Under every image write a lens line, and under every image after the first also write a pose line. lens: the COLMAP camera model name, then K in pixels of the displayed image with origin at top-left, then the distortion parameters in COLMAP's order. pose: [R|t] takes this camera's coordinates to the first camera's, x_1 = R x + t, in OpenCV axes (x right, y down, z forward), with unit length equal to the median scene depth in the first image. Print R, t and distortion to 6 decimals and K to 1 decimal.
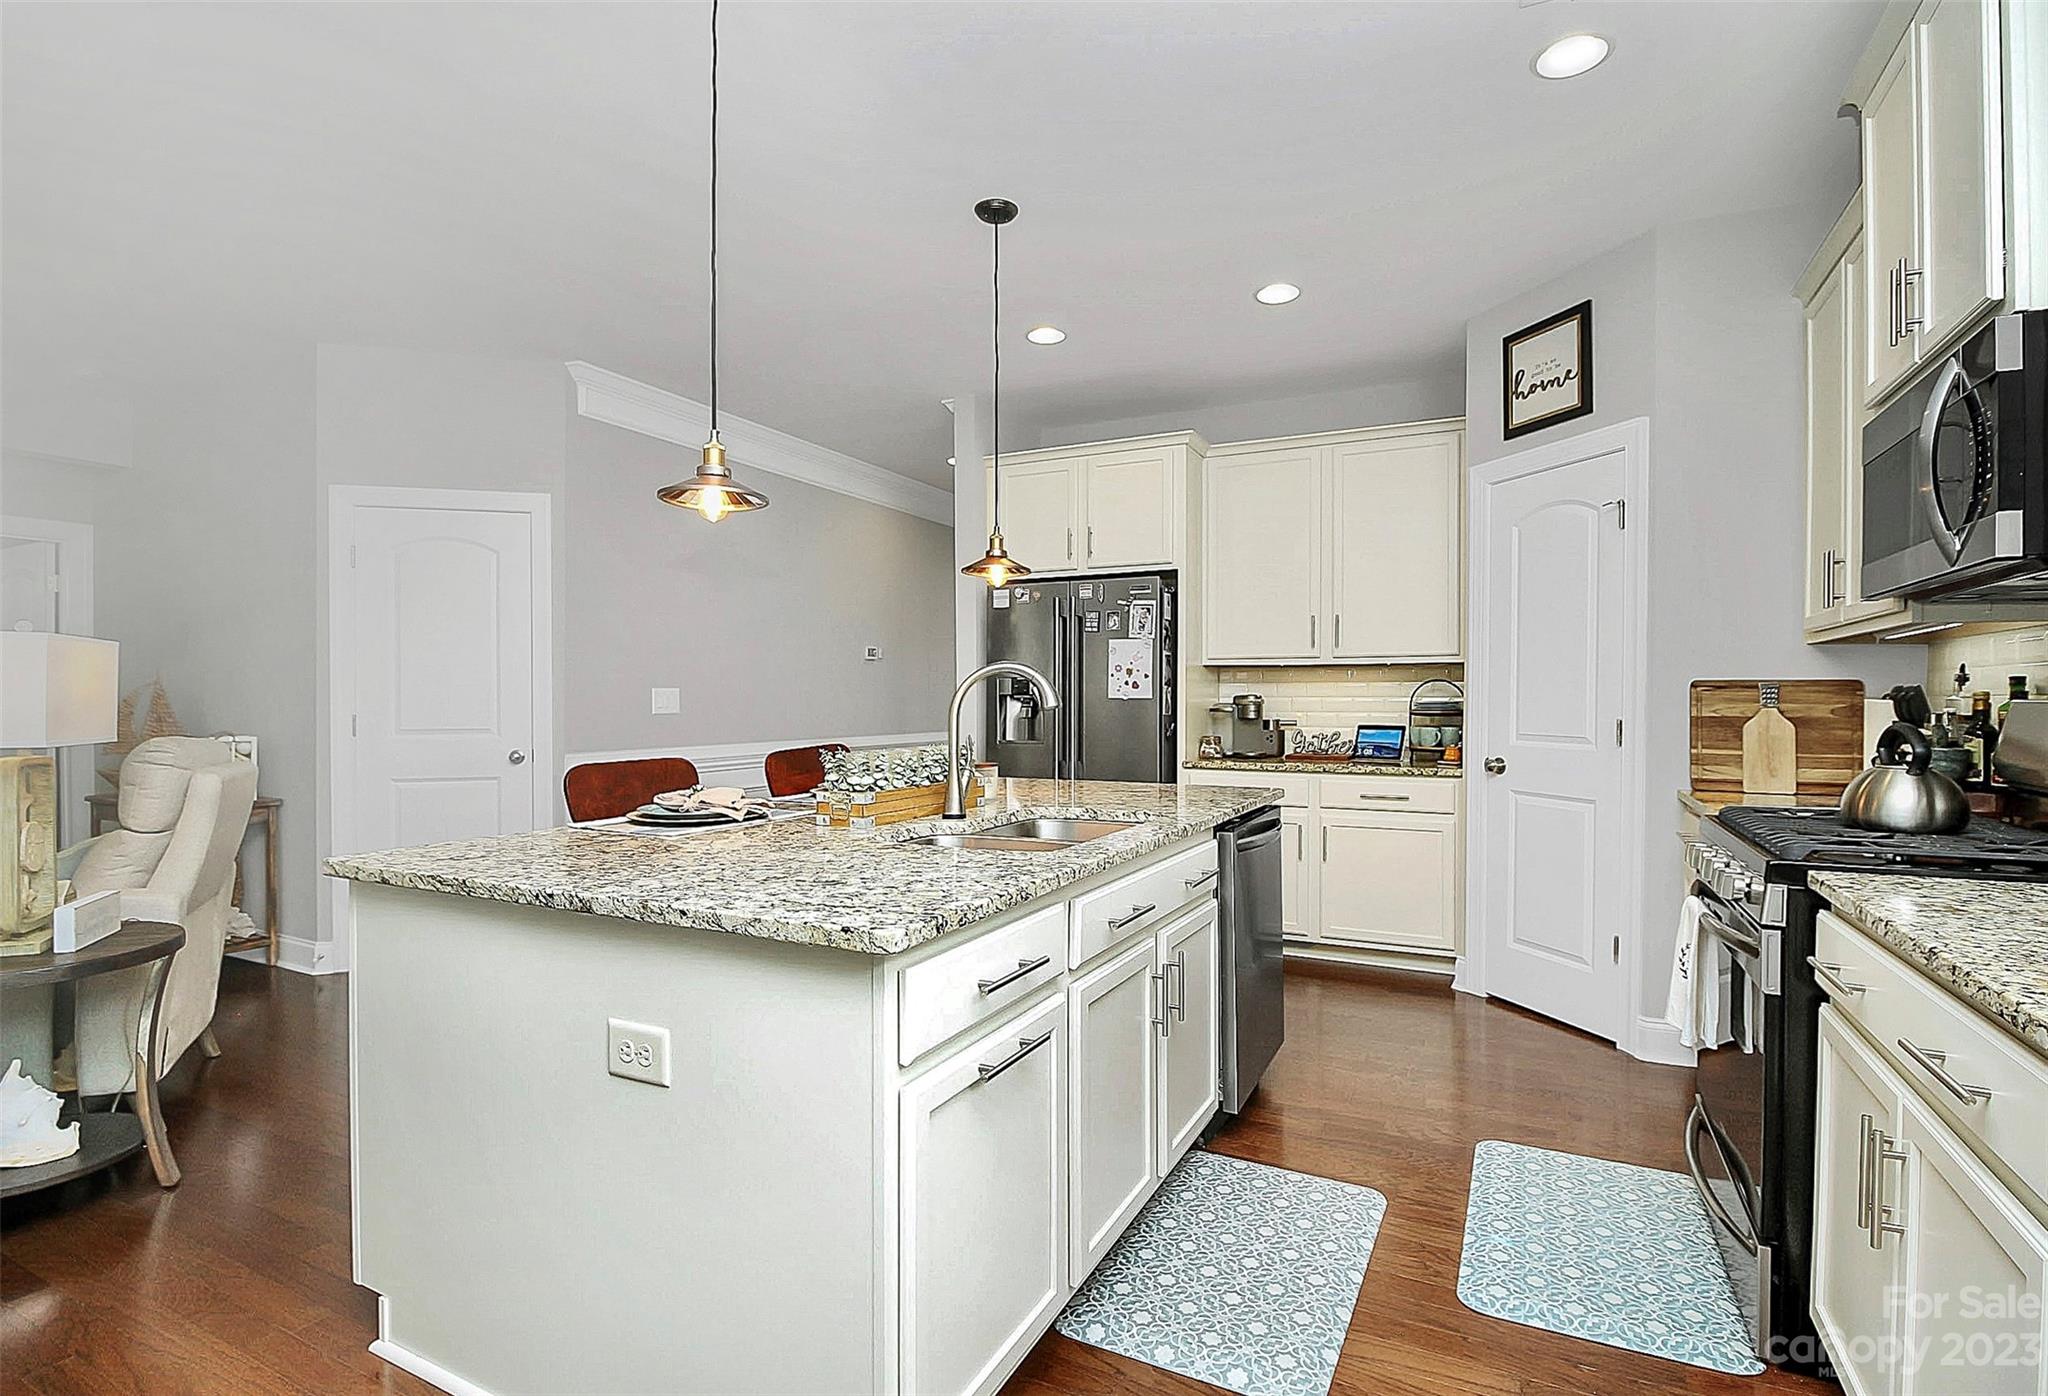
lens RADIAL K [[987.6, 0, 1041.6], [0, 987.6, 697.5], [0, 0, 1]] dist [-0.001853, -0.000461]
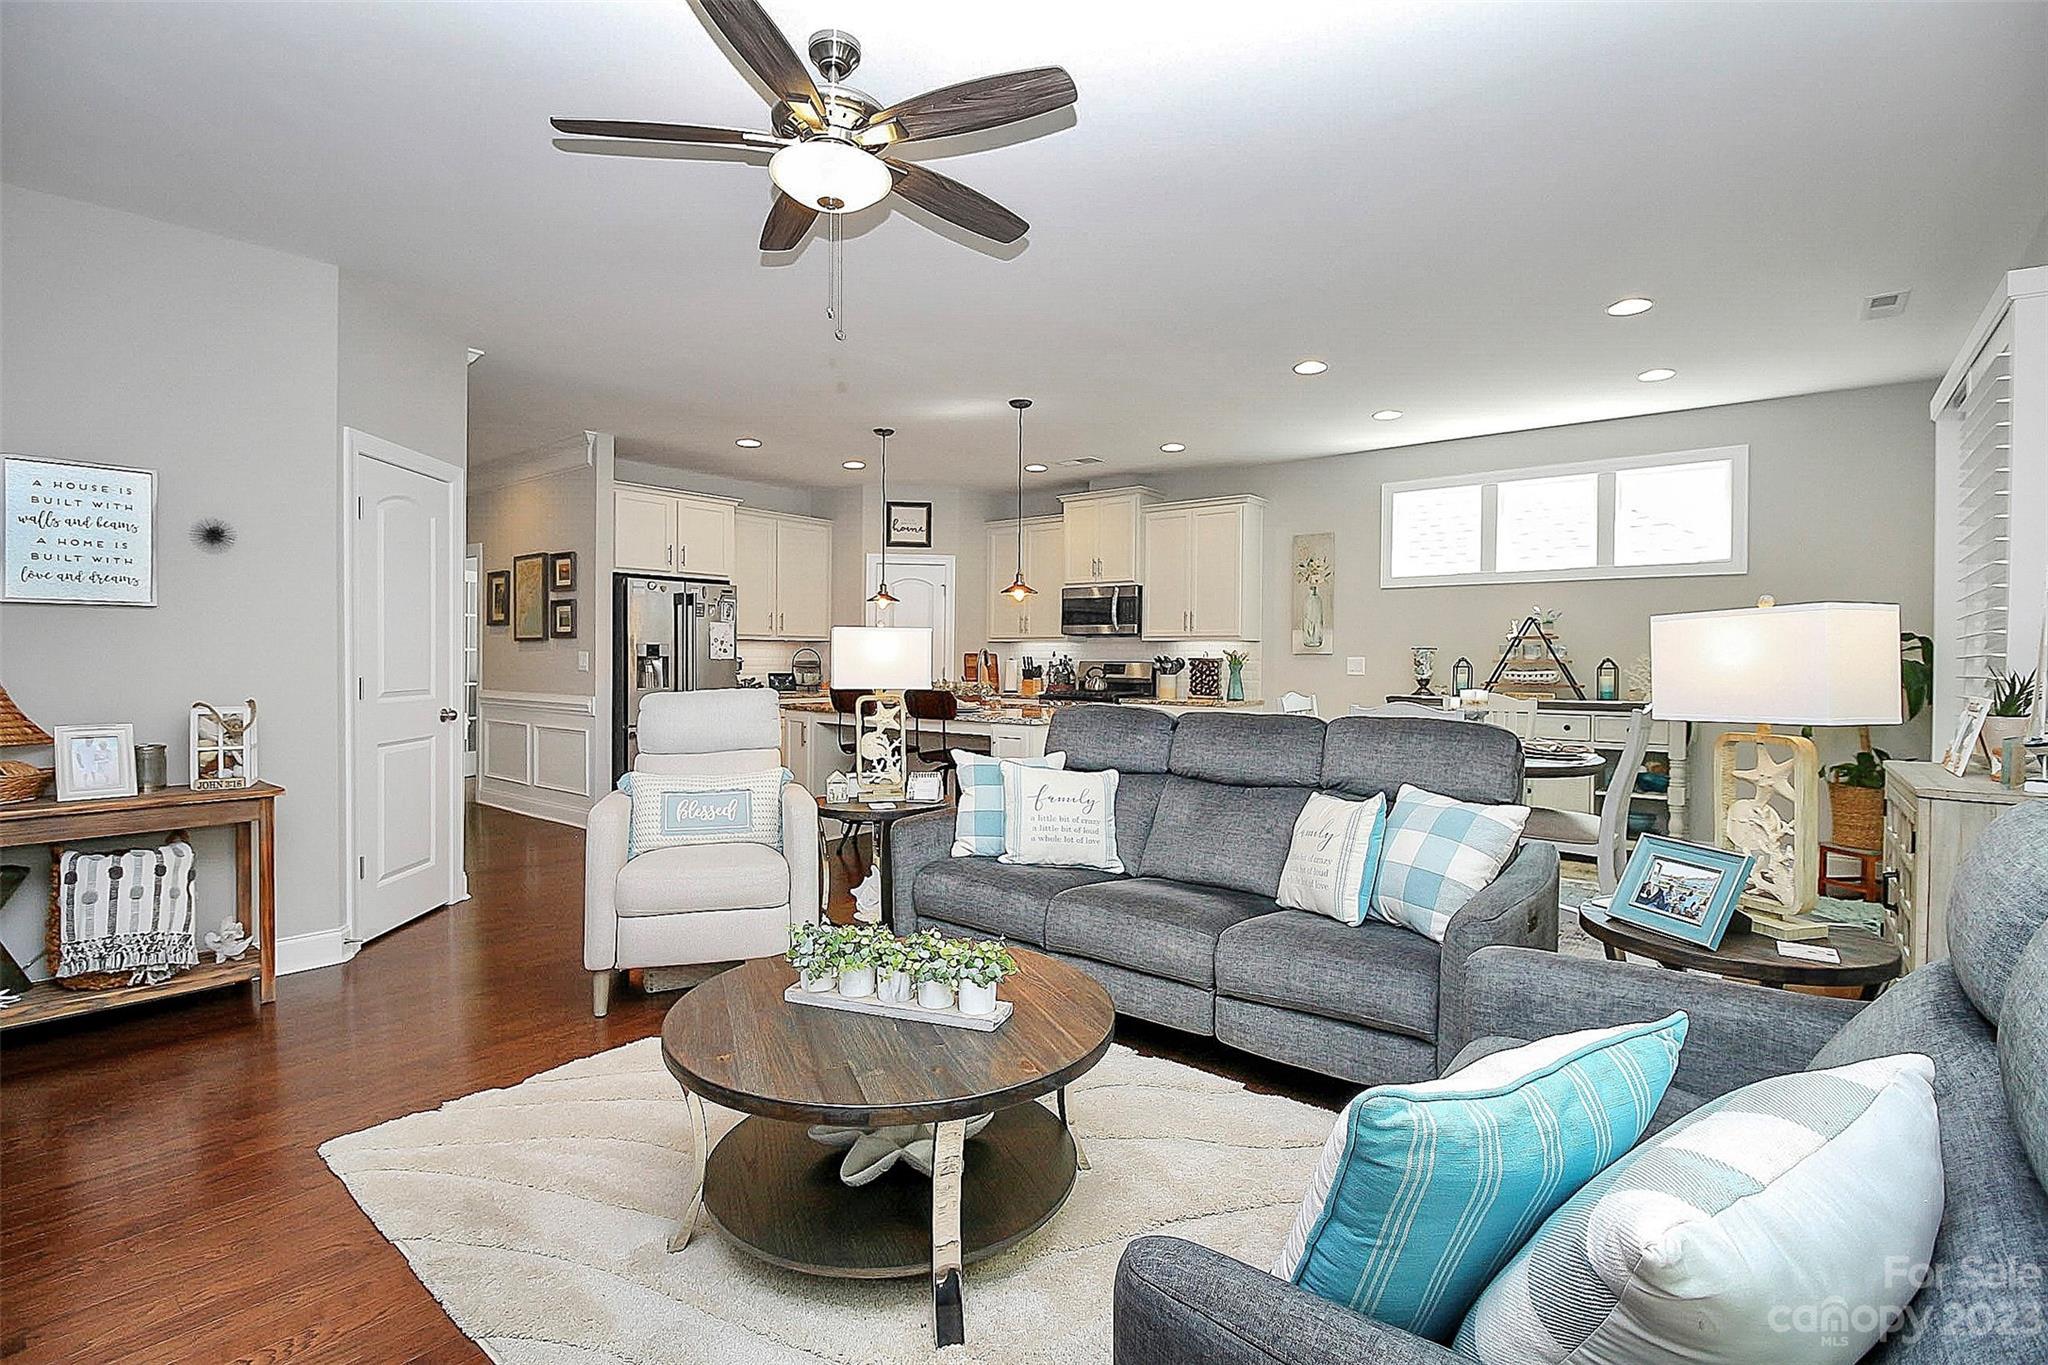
lens RADIAL K [[986.6, 0, 1021.2], [0, 986.6, 673.0], [0, 0, 1]] dist [0.011426, -0.000347]
pose [[0.205164, -0.014601, 0.978619, -1.714309], [-0.007516, 0.999836, 0.016493, -0.007759], [-0.978699, -0.010739, 0.205021, 0.225813]]
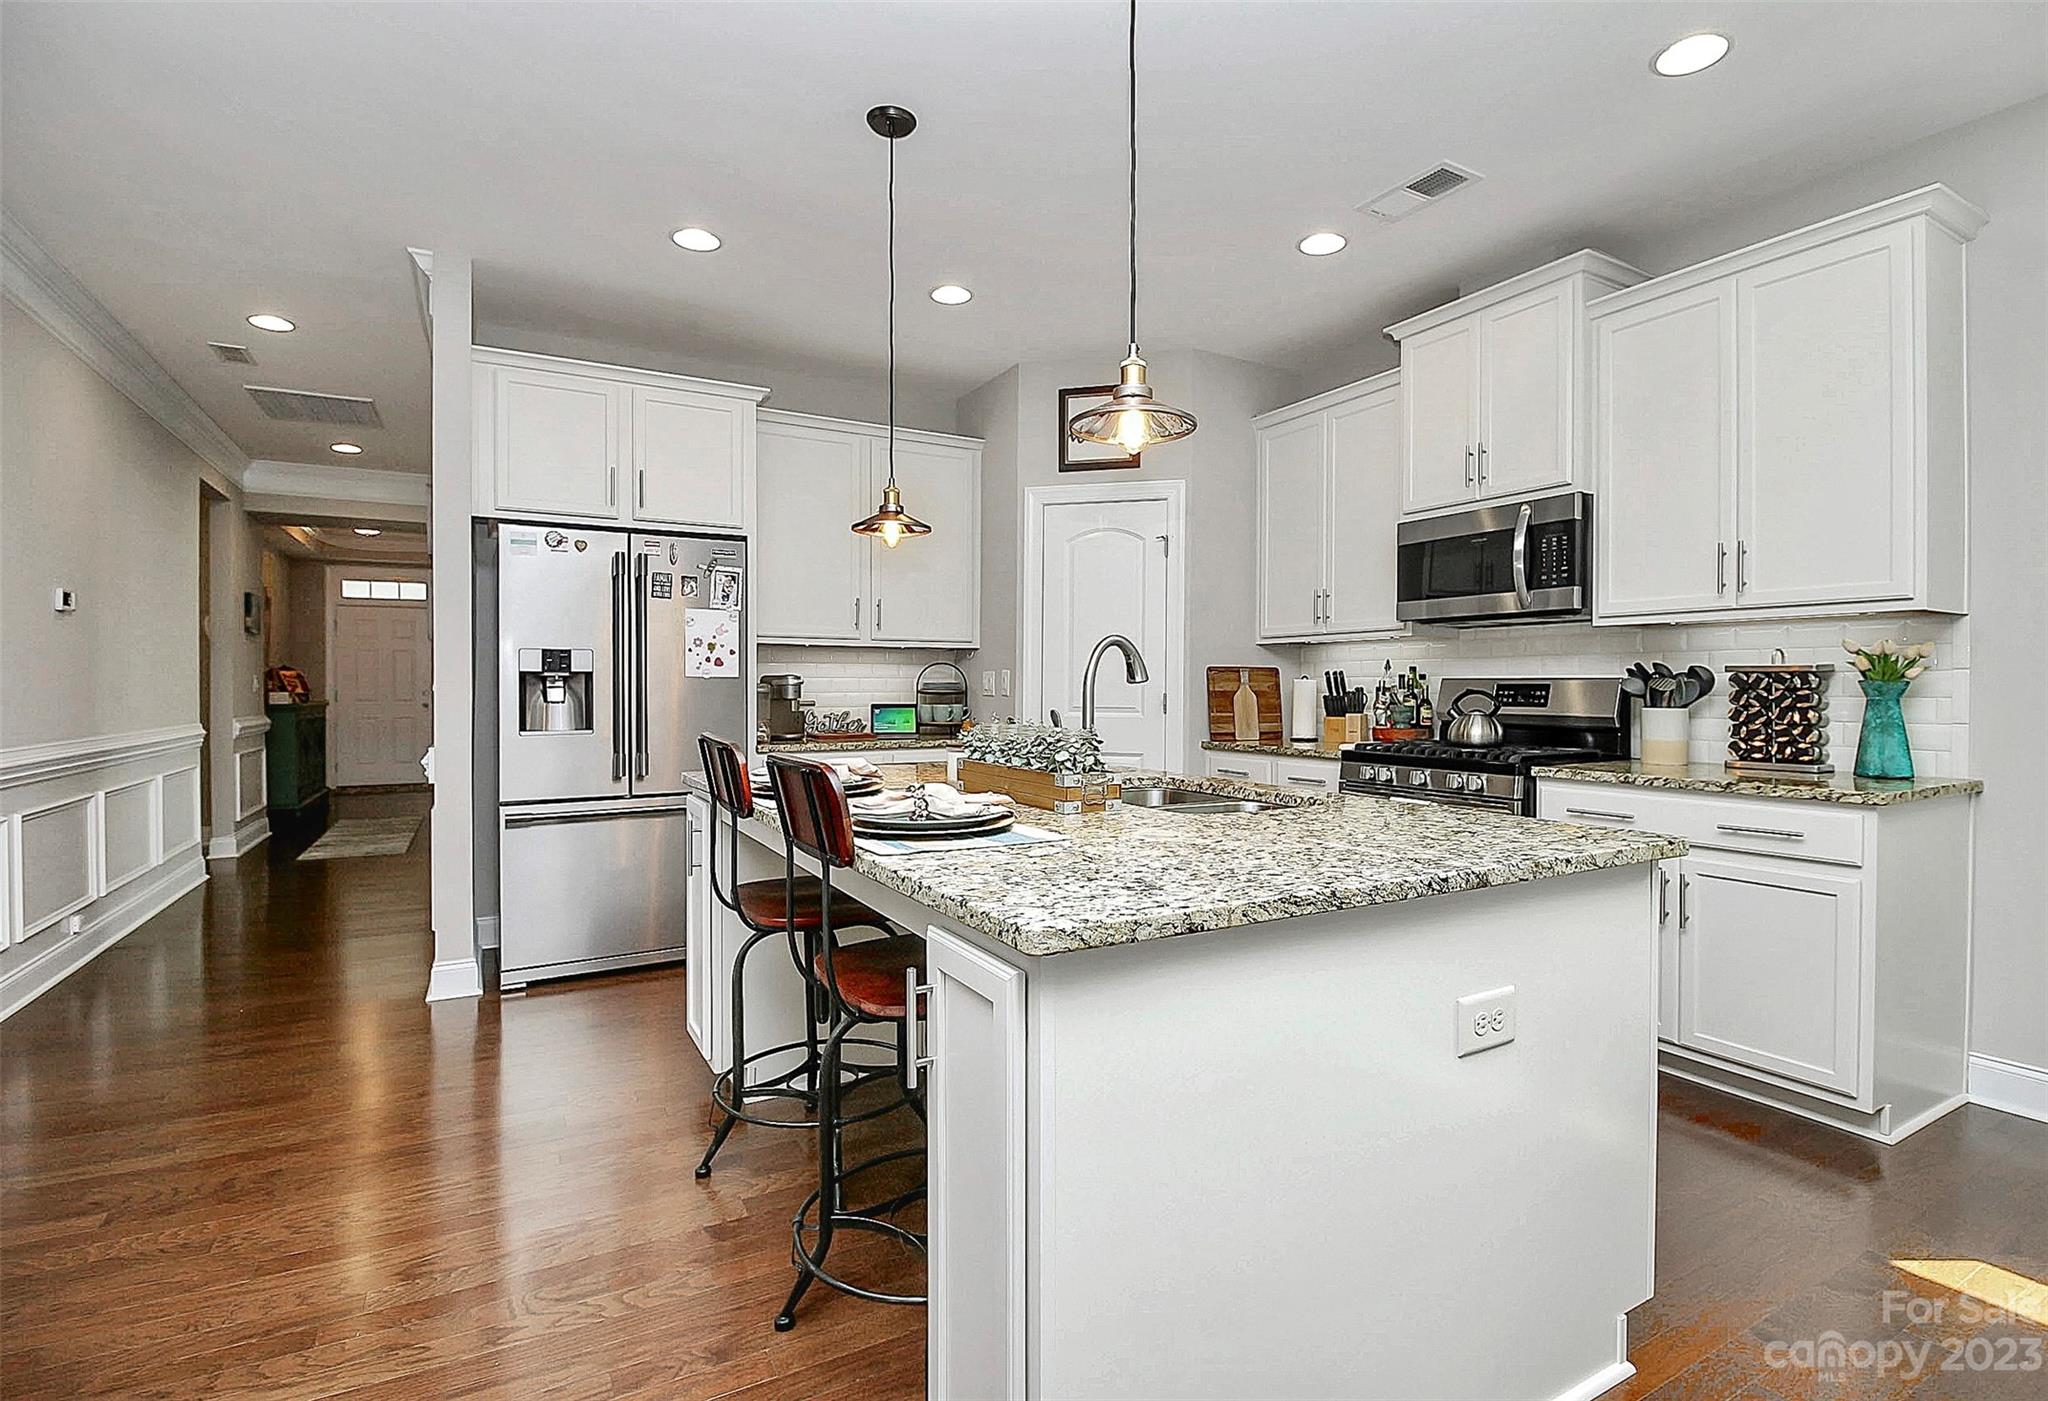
lens RADIAL K [[987.6, 0, 1041.6], [0, 987.6, 700.0], [0, 0, 1]] dist [-0.001853, -0.000461]
pose [[0.551885, -0.010592, 0.833853, -0.588976], [-0.001640, 0.999904, 0.013787, 0.010582], [-0.833919, -0.008976, 0.551814, 0.331345]]
